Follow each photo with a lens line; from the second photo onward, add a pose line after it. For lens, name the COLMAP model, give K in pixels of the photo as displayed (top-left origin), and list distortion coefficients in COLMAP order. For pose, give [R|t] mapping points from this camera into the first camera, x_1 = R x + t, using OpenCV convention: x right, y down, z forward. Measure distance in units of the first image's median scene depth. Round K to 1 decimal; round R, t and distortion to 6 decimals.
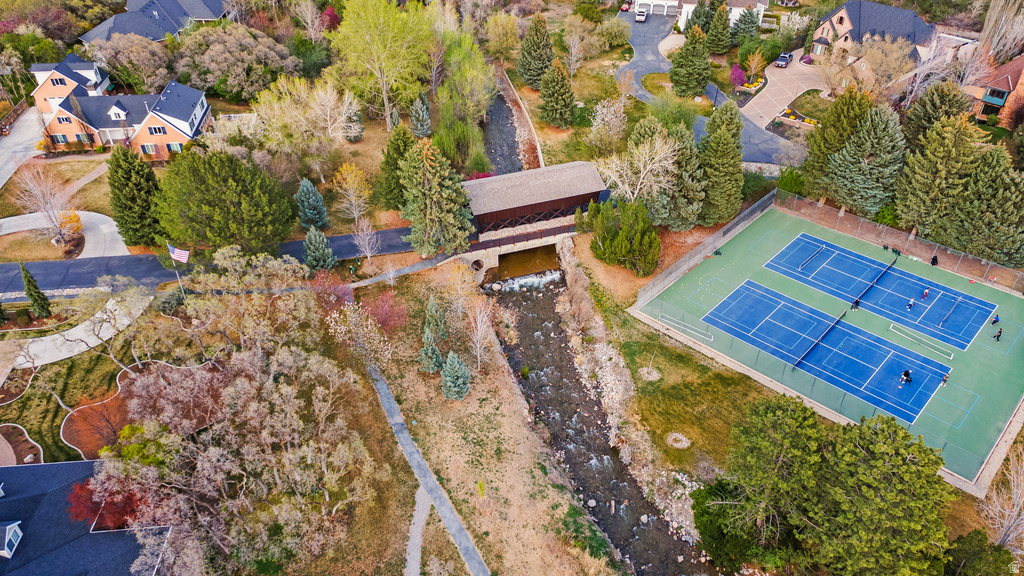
lens RADIAL K [[733.0, 0, 507.6], [0, 733.0, 289.6], [0, 0, 1]] dist [0.026560, 0.046153]
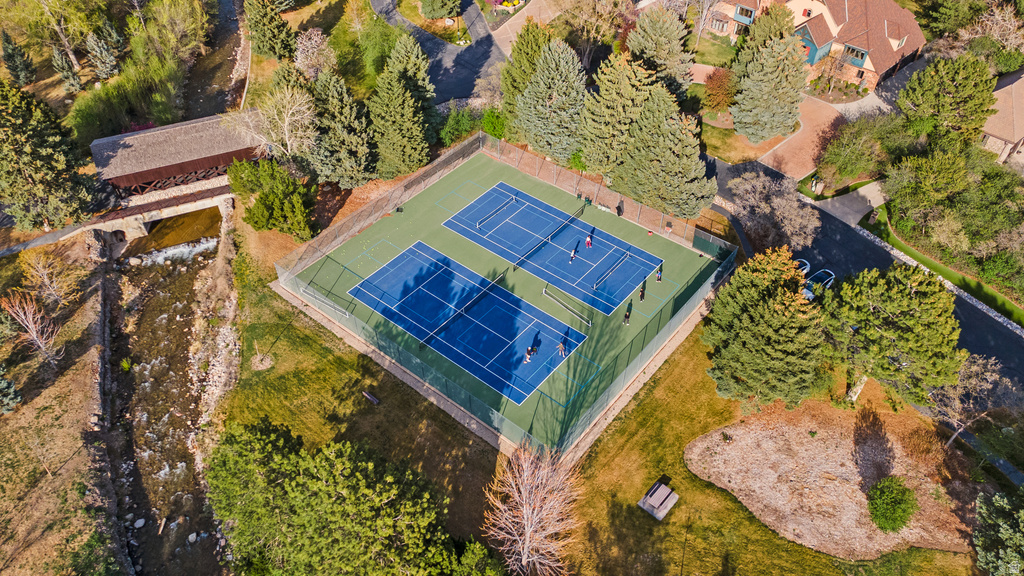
lens RADIAL K [[733.0, 0, 507.6], [0, 733.0, 289.6], [0, 0, 1]] dist [0.026560, 0.046153]
pose [[0.997448, -0.047744, 0.053079, 0.385058], [0.040322, 0.990291, 0.133035, -0.070632], [-0.058915, -0.130555, 0.989689, 0.076844]]
